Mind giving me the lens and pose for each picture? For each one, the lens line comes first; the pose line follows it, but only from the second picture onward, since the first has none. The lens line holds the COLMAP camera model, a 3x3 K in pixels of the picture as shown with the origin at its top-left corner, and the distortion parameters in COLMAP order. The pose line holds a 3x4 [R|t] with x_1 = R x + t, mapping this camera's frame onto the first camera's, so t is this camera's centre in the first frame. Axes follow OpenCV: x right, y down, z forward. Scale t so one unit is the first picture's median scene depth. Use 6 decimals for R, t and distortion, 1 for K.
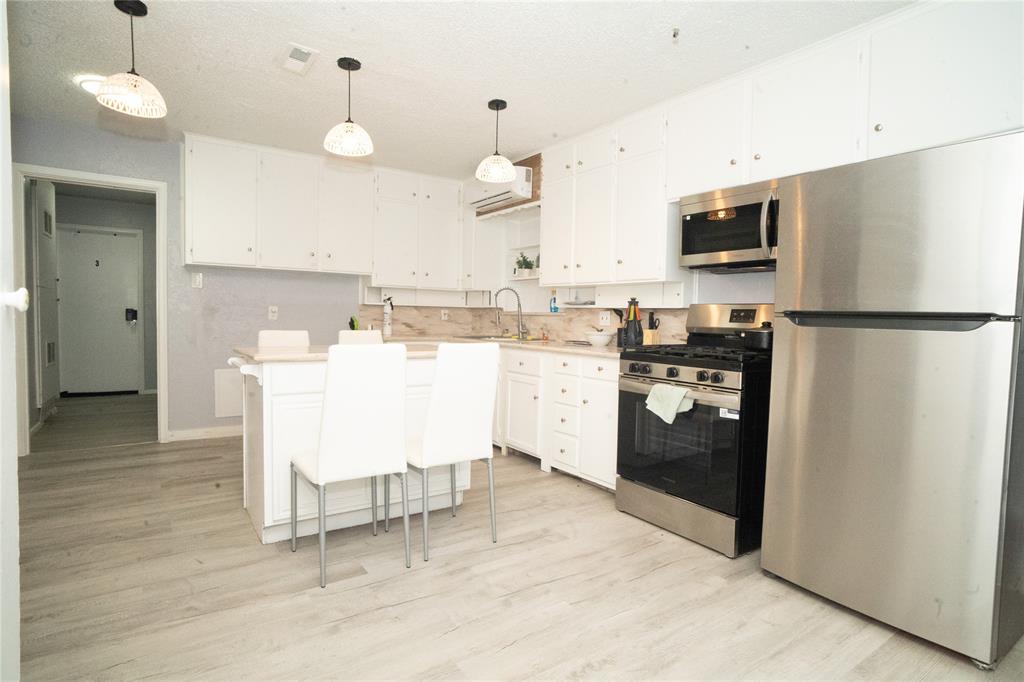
lens RADIAL K [[539.1, 0, 512.0], [0, 539.1, 341.0], [0, 0, 1]] dist [-0.052286, 0.028854]
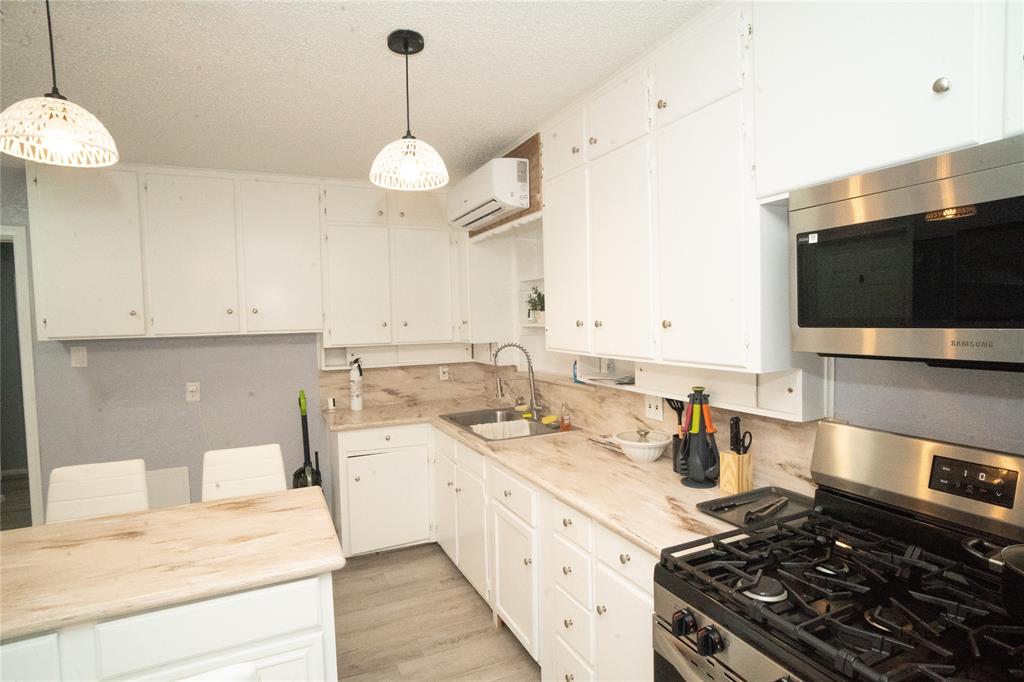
lens RADIAL K [[533.4, 0, 512.0], [0, 533.4, 341.0], [0, 0, 1]] dist [-0.050988, 0.000301]
pose [[0.984608, -0.037622, -0.170678, 0.116539], [0.037821, 0.999282, -0.002086, -0.112203], [0.170634, -0.004401, 0.985325, 0.393747]]
